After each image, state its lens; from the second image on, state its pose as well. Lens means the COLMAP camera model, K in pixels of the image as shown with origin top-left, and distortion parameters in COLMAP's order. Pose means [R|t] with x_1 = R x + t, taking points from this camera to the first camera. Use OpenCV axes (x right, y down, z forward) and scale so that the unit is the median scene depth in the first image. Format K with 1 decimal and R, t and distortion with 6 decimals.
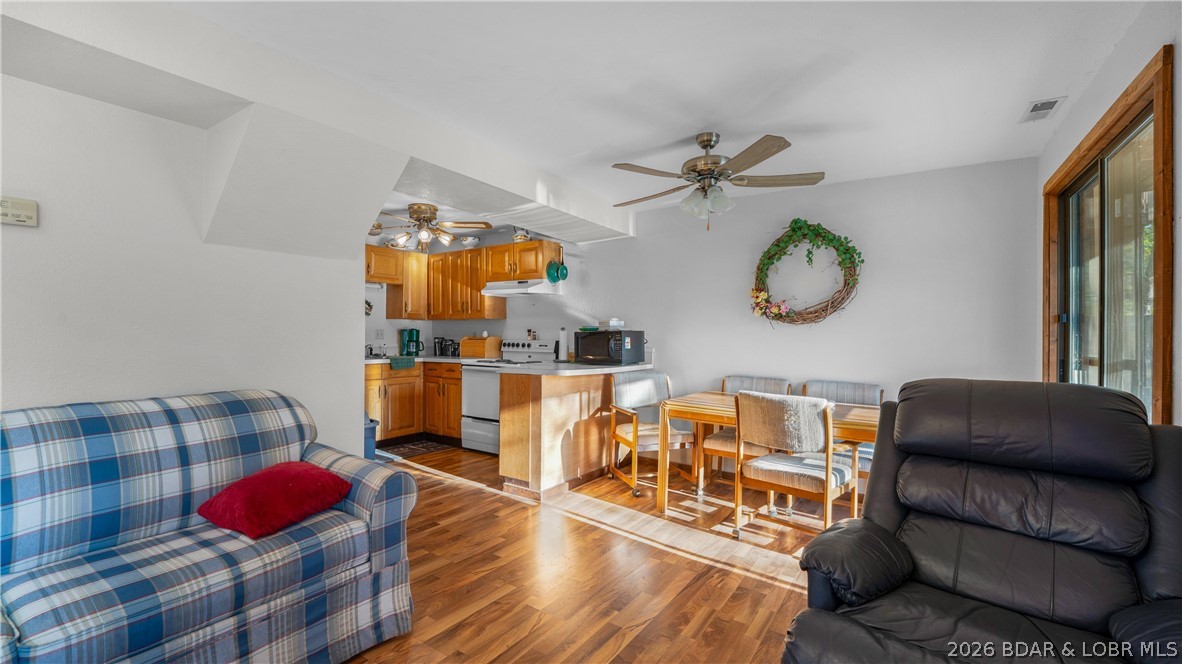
lens RADIAL K [[487.2, 0, 589.4], [0, 487.2, 342.6], [0, 0, 1]] dist [-0.019732, 0.000735]
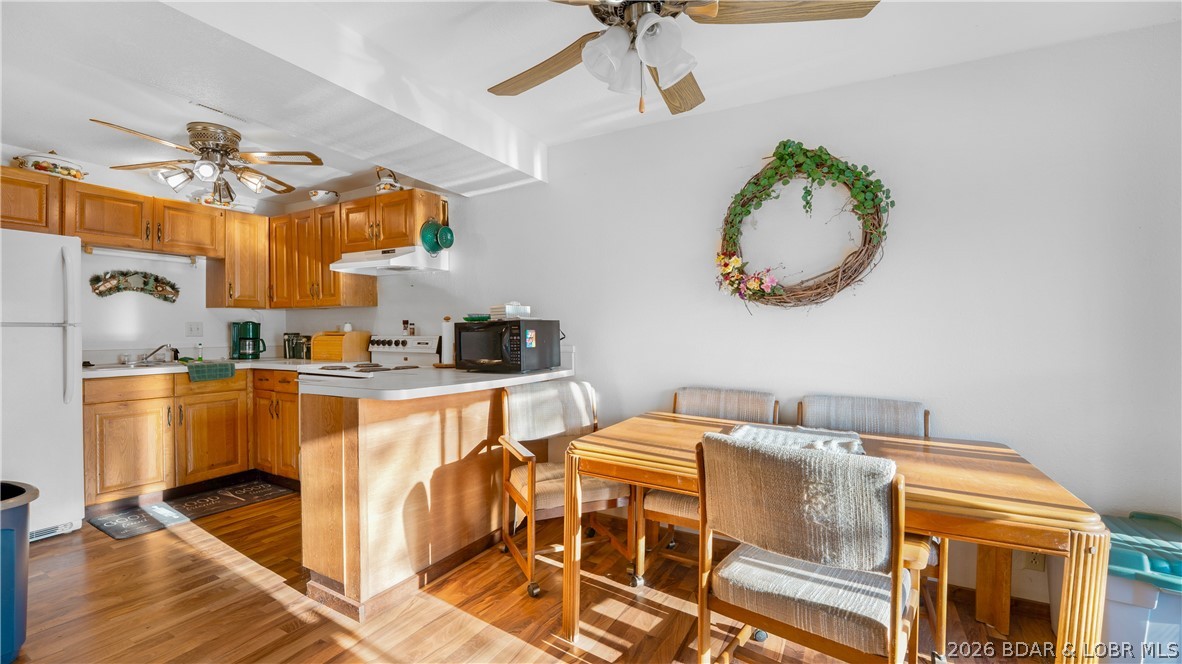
lens RADIAL K [[487.2, 0, 588.6], [0, 487.2, 340.3], [0, 0, 1]] dist [-0.019732, 0.000735]
pose [[0.995884, -0.011057, 0.089958, 0.096522], [0.010407, 0.999916, 0.007695, -0.001336], [-0.090036, -0.006727, 0.995916, 0.341214]]
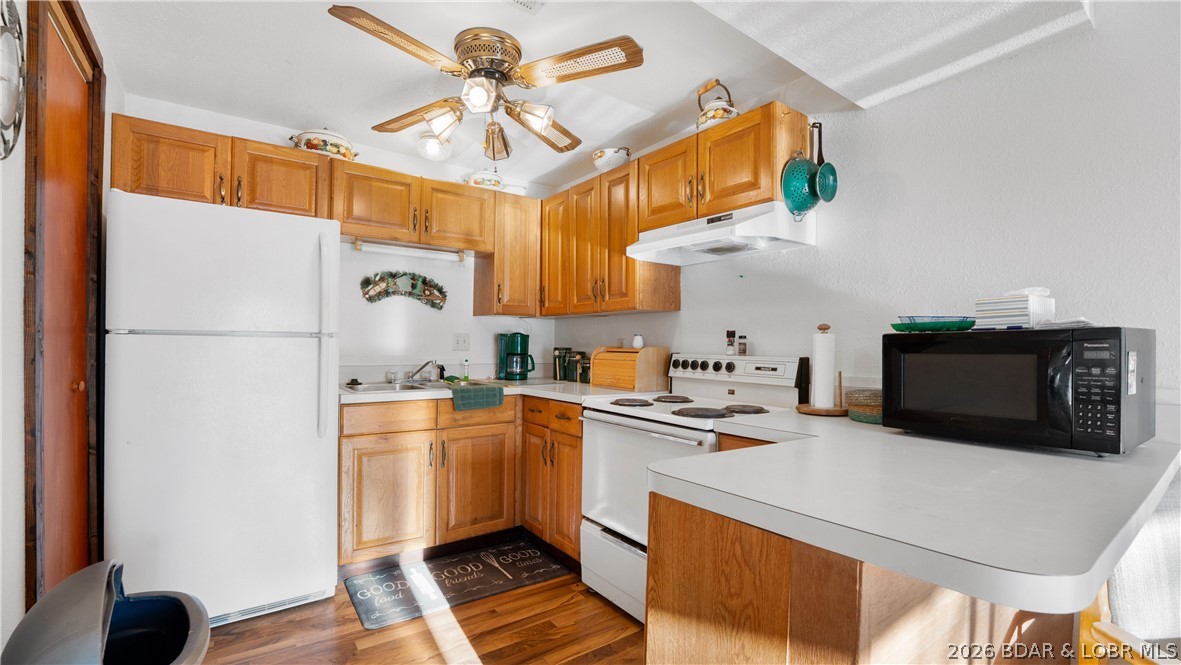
lens RADIAL K [[486.8, 0, 597.5], [0, 486.8, 354.6], [0, 0, 1]] dist [-0.019732, 0.000735]
pose [[0.945880, 0.008603, -0.324401, -0.117234], [-0.007327, 0.999960, 0.005157, -0.008657], [0.324433, -0.002501, 0.945905, 0.666859]]
